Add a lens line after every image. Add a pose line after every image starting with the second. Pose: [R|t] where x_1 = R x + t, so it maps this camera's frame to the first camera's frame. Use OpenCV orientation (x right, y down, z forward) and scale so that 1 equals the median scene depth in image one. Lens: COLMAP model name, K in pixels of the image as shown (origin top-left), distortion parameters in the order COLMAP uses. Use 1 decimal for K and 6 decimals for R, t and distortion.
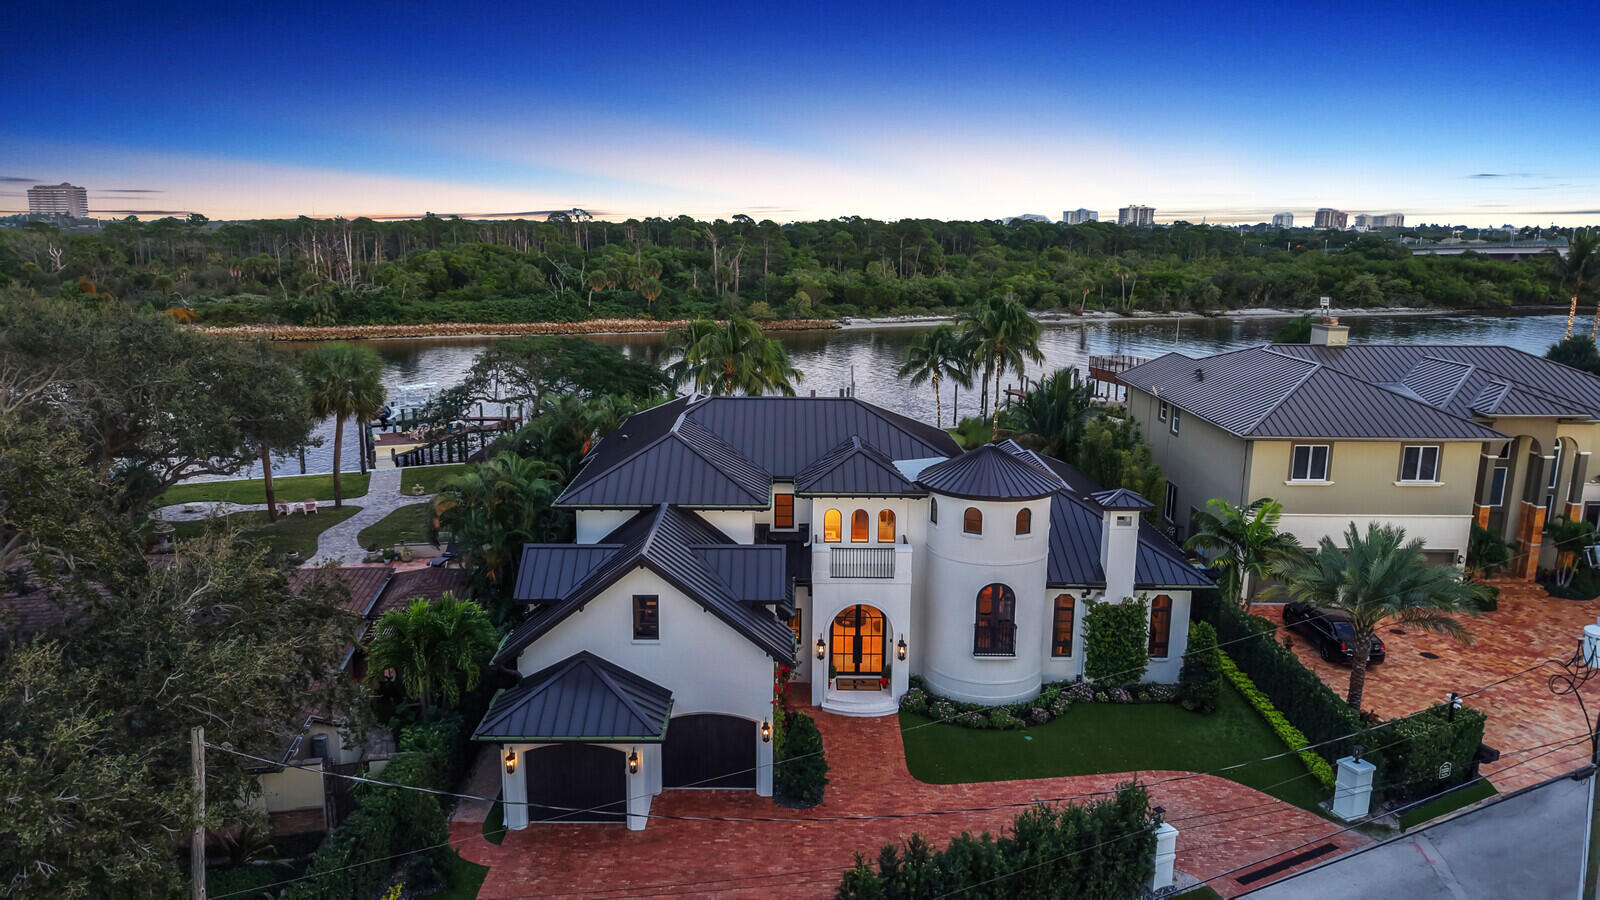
lens RADIAL K [[1067.2, 0, 795.9], [0, 1067.2, 445.0], [0, 0, 1]] dist [0.037702, -0.034886]
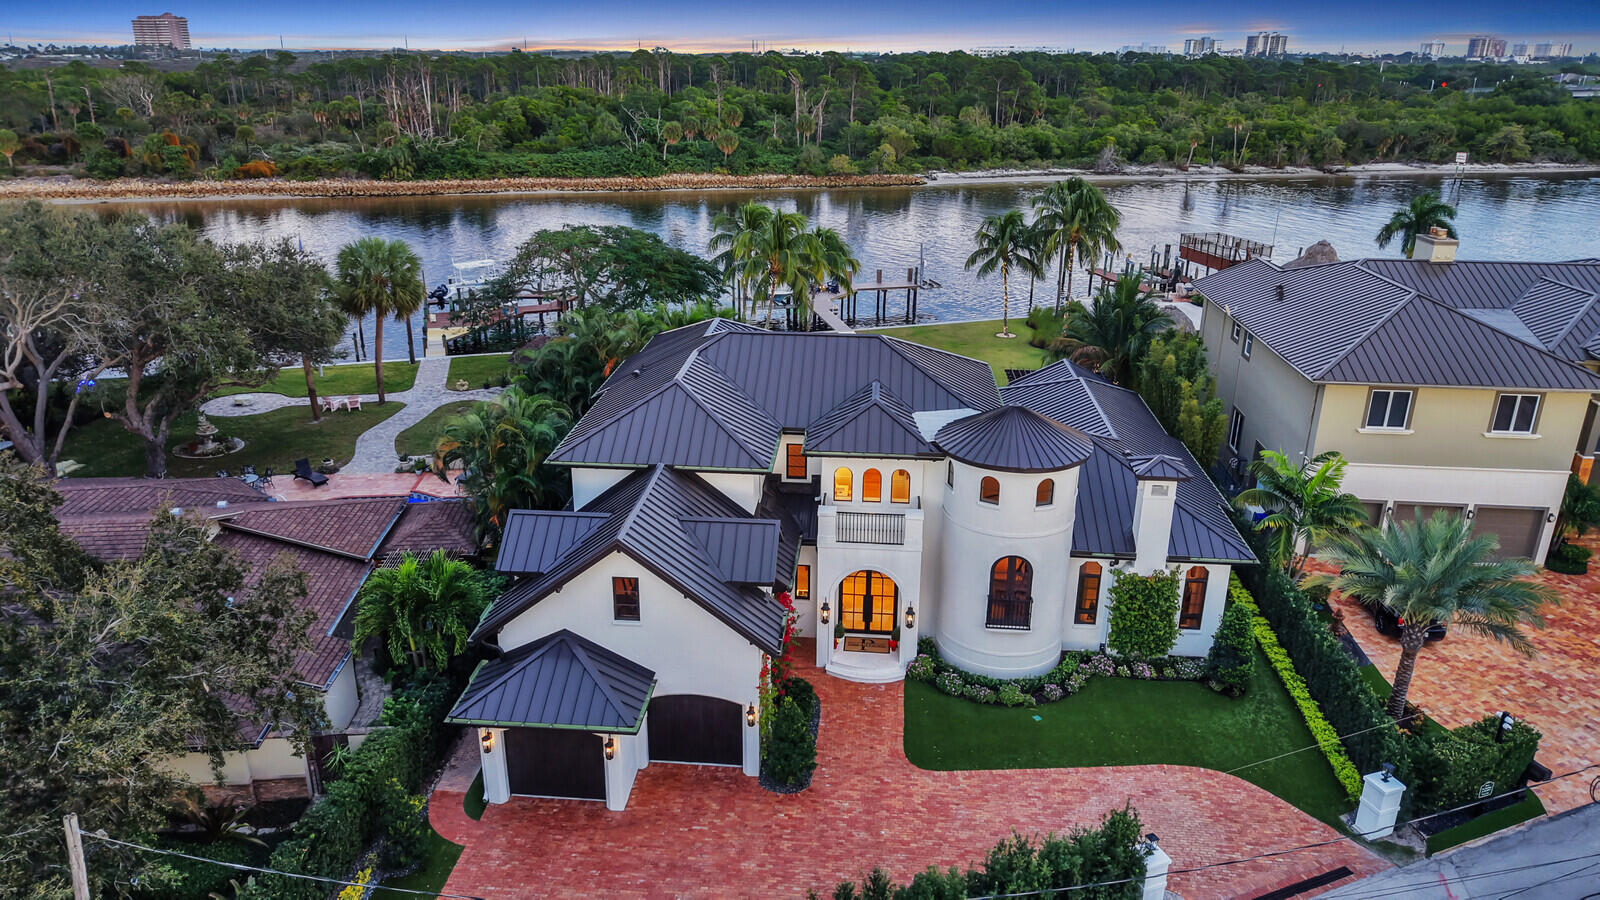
lens RADIAL K [[1067.2, 0, 795.9], [0, 1067.2, 445.0], [0, 0, 1]] dist [0.037702, -0.034886]
pose [[0.996045, 0.029821, -0.083702, 0.068876], [-0.017174, 0.988848, 0.147934, -0.094495], [0.087180, -0.145911, 0.985449, 0.070000]]
